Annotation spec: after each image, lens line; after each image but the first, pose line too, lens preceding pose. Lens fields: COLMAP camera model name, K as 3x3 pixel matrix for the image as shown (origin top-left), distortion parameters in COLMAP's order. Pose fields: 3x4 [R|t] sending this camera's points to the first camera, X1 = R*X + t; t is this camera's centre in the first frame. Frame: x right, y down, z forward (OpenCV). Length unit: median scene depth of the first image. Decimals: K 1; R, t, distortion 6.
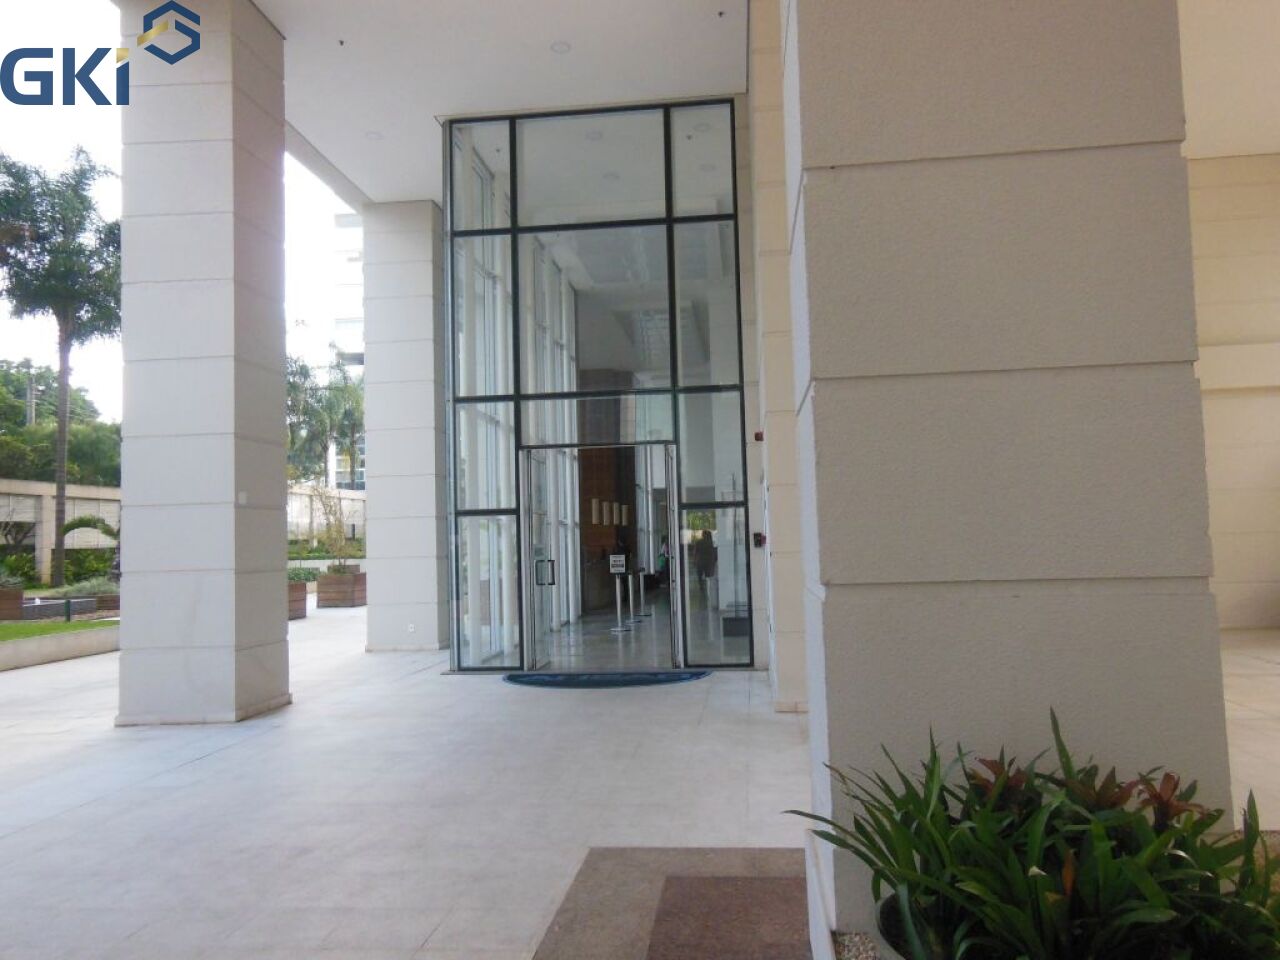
lens RADIAL K [[957.7, 0, 640.0], [0, 957.7, 480.0], [0, 0, 1]] dist [-0.001478, 0.067464]
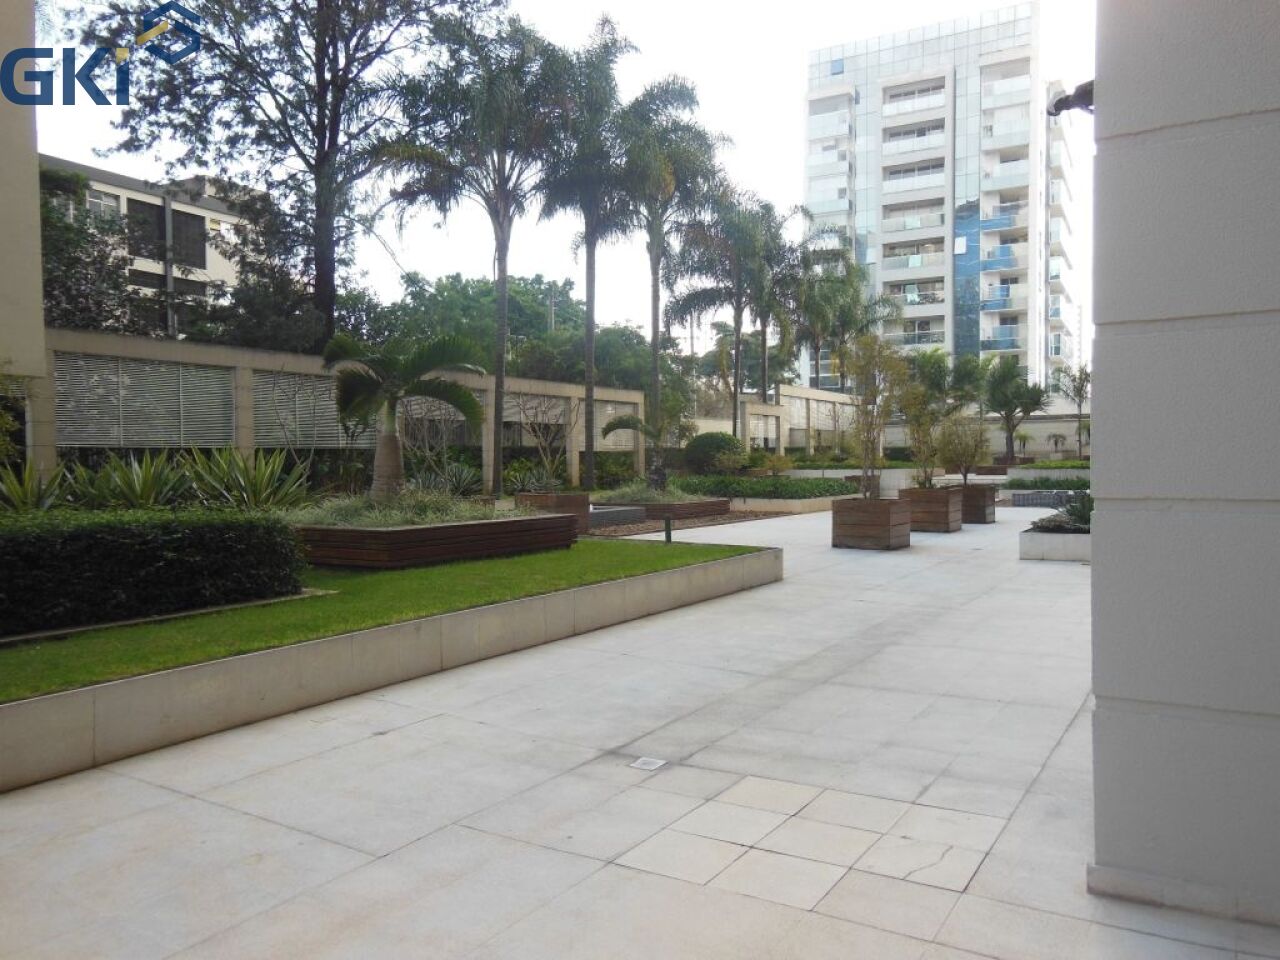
lens RADIAL K [[957.7, 0, 640.0], [0, 957.7, 480.0], [0, 0, 1]] dist [-0.001478, 0.067464]
pose [[0.902729, 0.028907, -0.429238, -0.131380], [0.010604, 0.995942, 0.089373, 0.013260], [0.430079, -0.085231, 0.898759, 0.142380]]
